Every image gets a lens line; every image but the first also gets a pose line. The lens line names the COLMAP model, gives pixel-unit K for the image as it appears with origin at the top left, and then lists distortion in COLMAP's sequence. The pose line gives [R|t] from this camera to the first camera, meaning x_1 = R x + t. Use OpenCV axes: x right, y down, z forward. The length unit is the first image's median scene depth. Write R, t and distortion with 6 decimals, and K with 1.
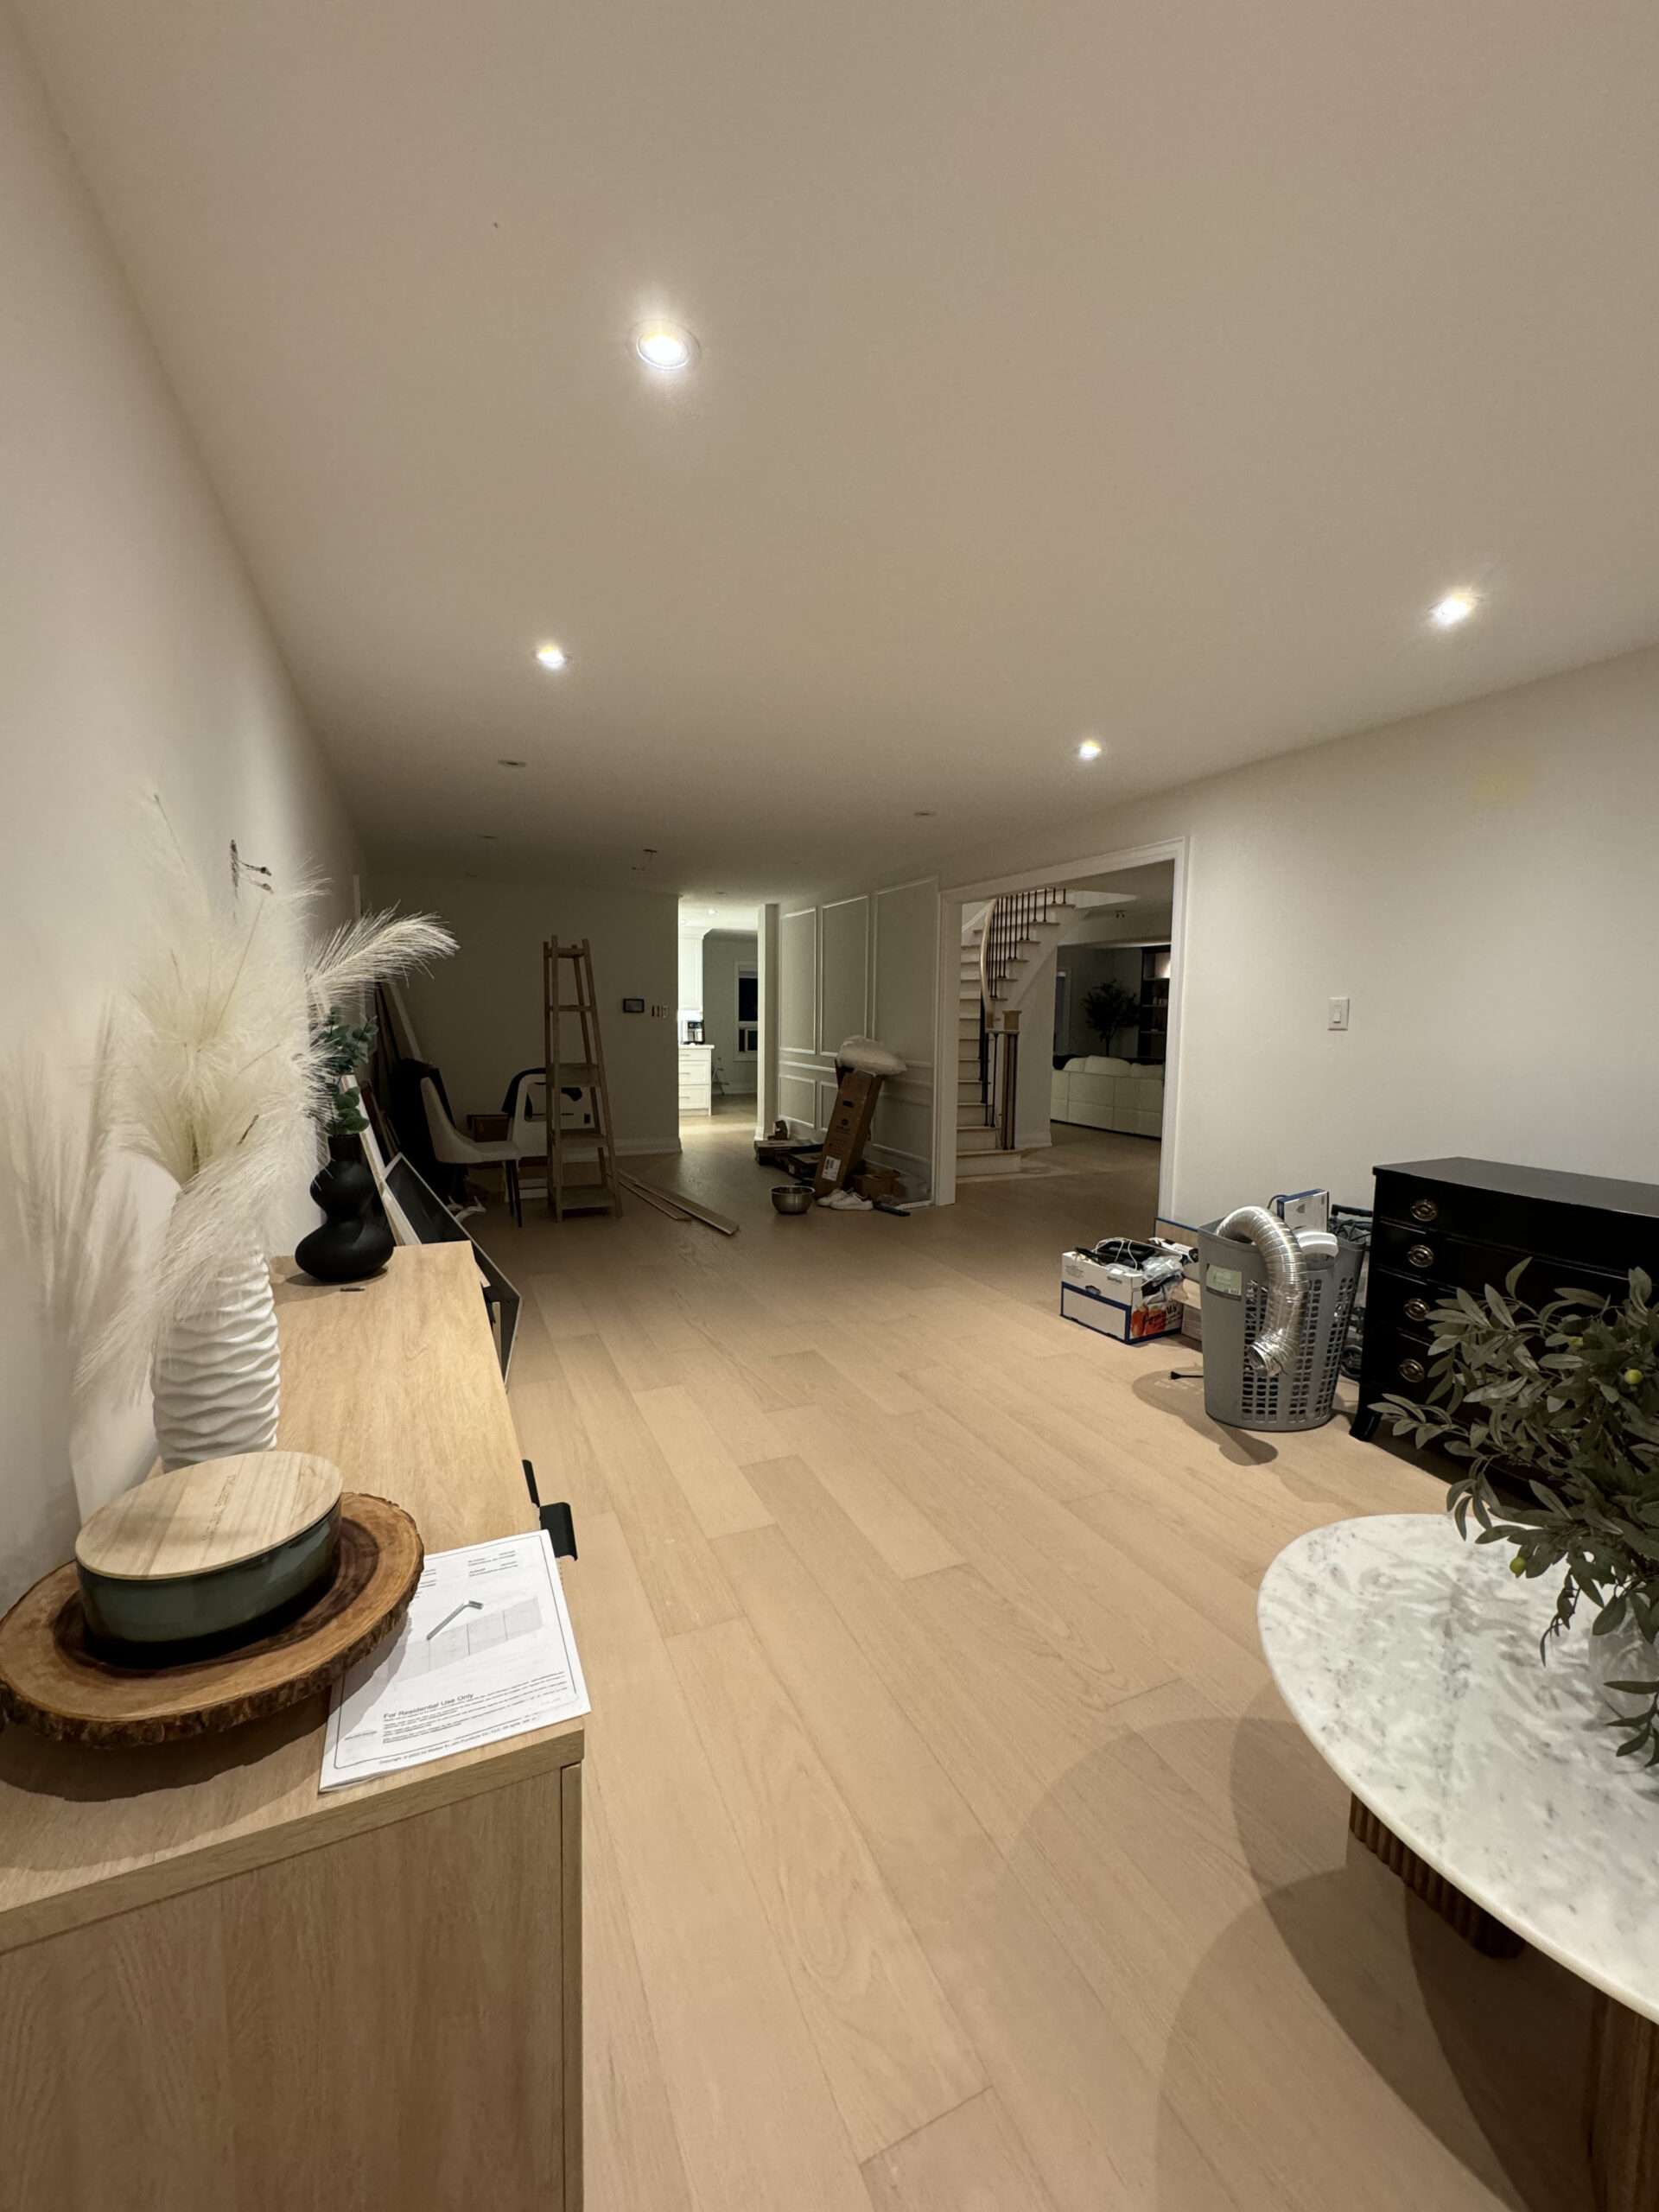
lens RADIAL K [[875.1, 0, 830.8], [0, 875.1, 1115.2], [0, 0, 1]] dist [-0.003574, 0.000743]
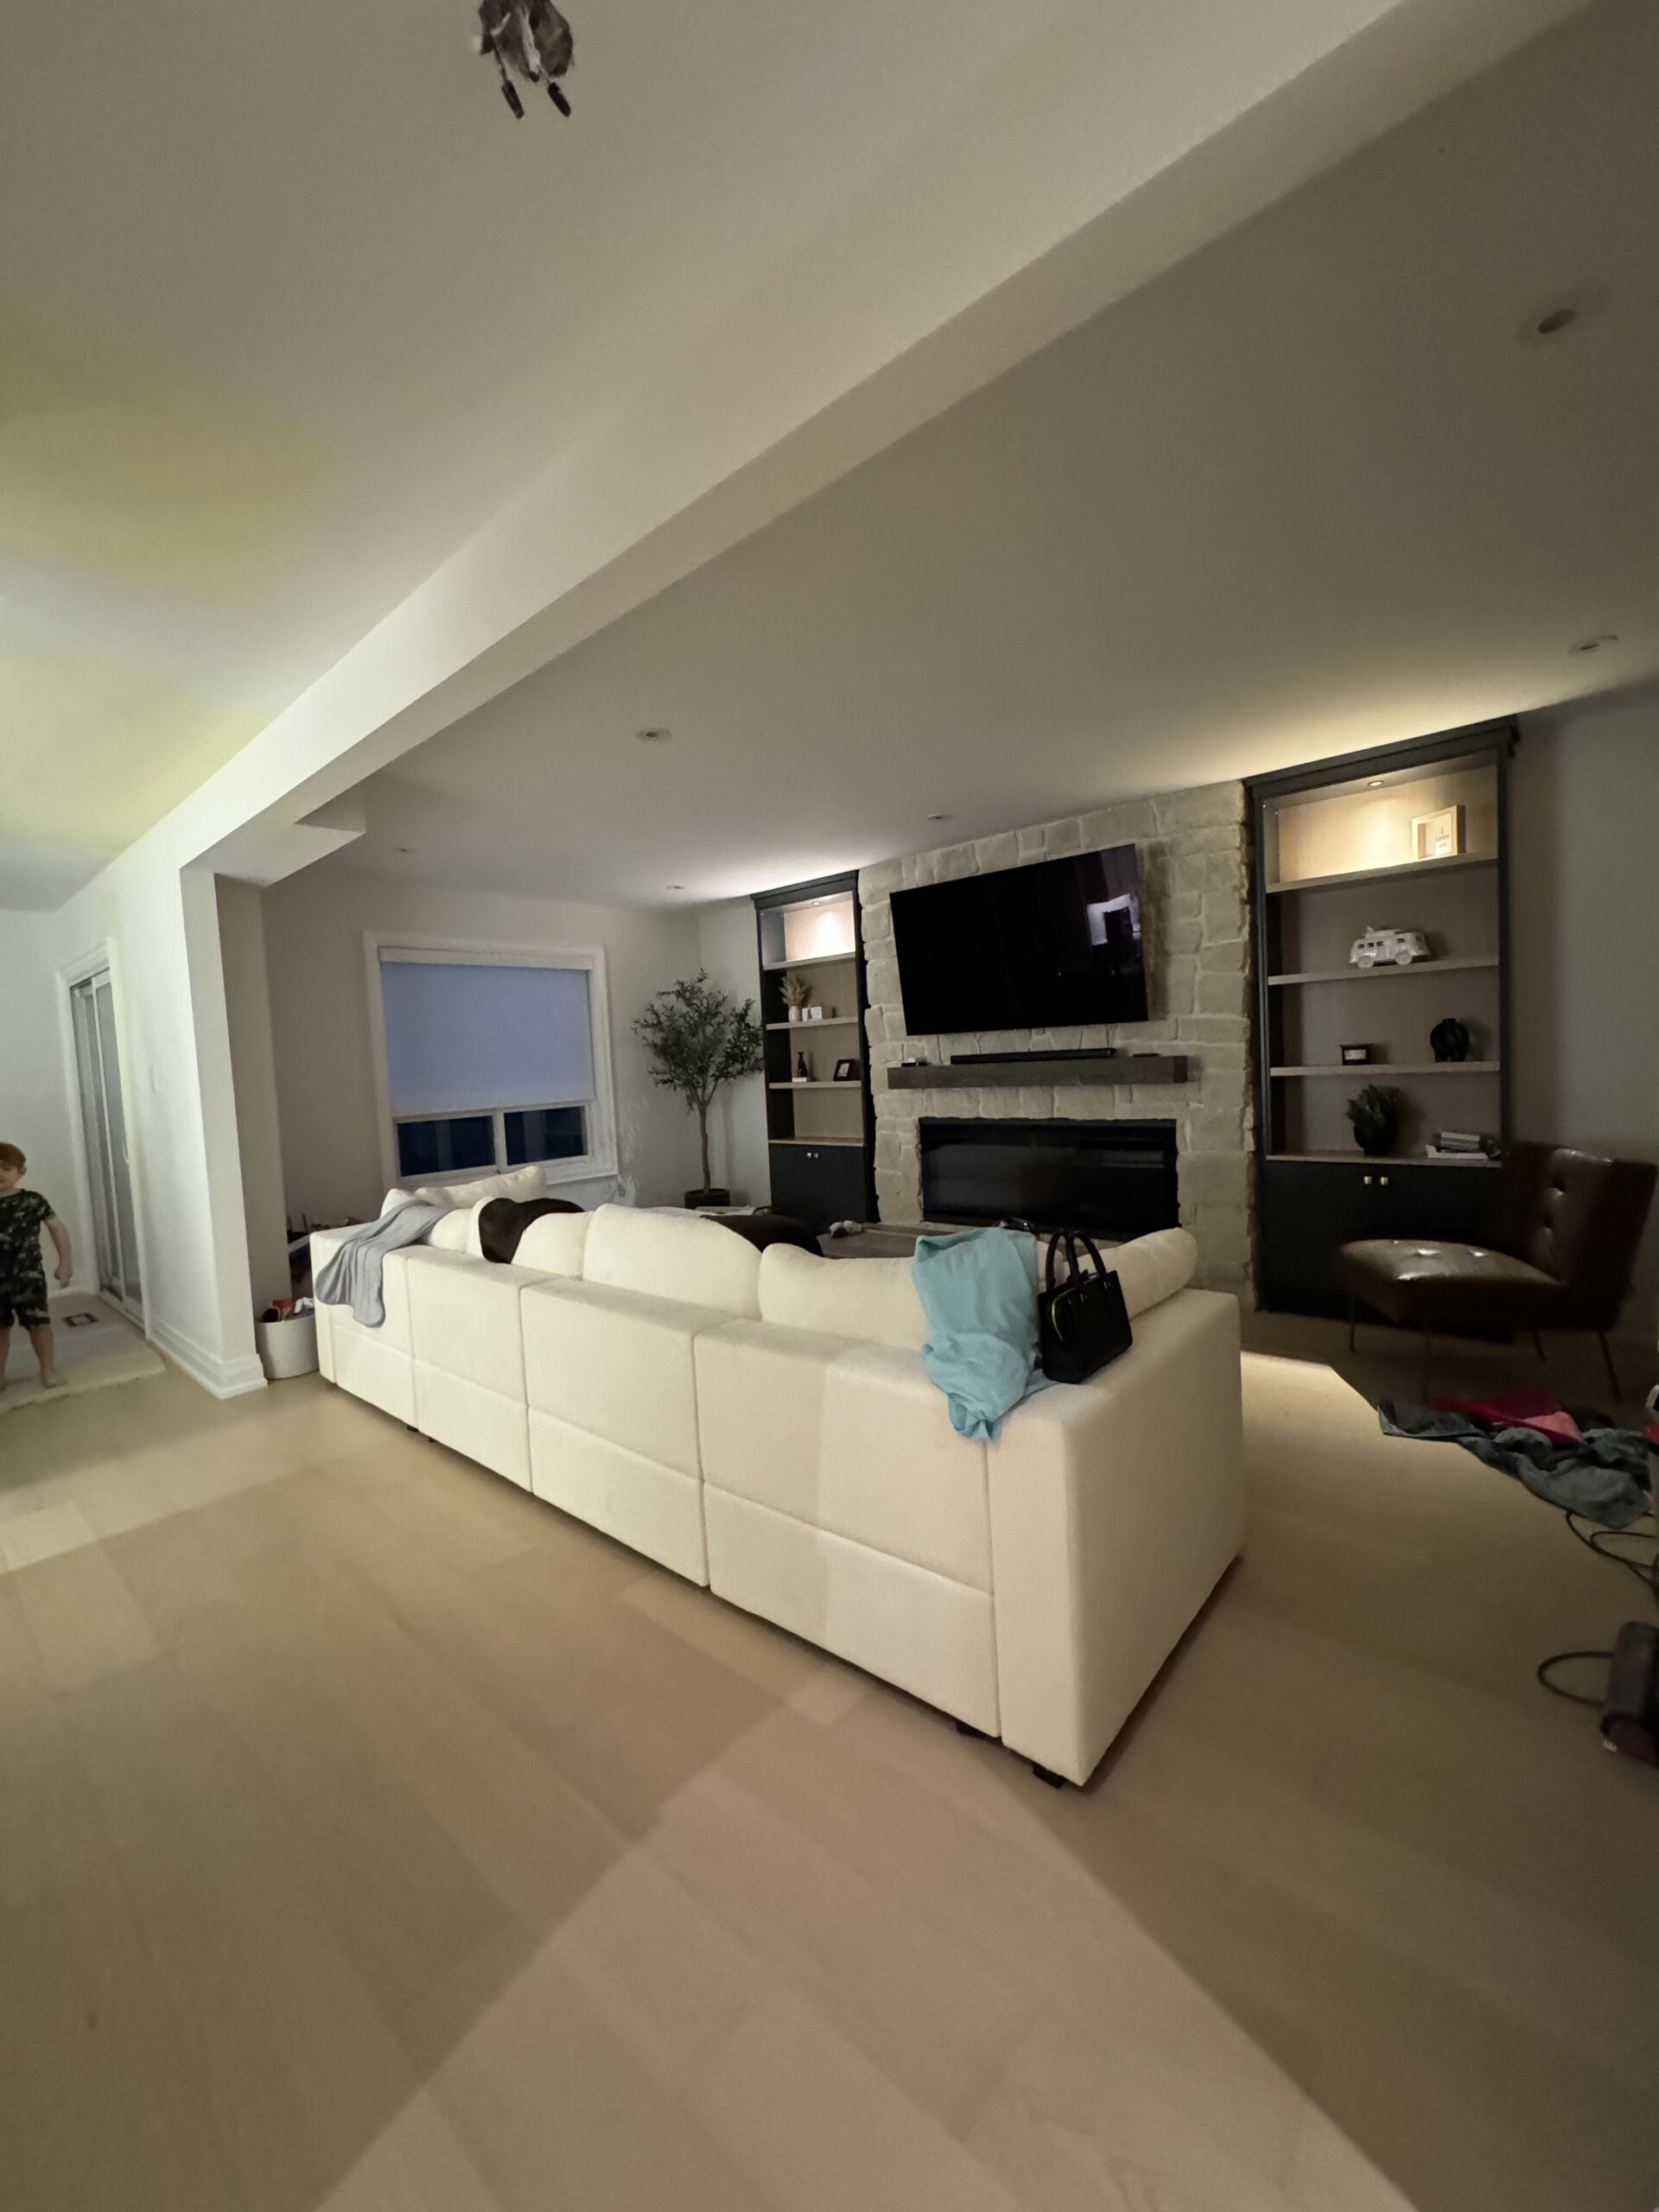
lens RADIAL K [[875.1, 0, 833.1], [0, 875.1, 1109.6], [0, 0, 1]] dist [-0.003574, 0.000743]
pose [[0.910476, -0.085164, 0.404697, 0.198357], [0.112155, 0.992742, -0.043413, -0.059303], [-0.398063, 0.084916, 0.913420, 0.570066]]
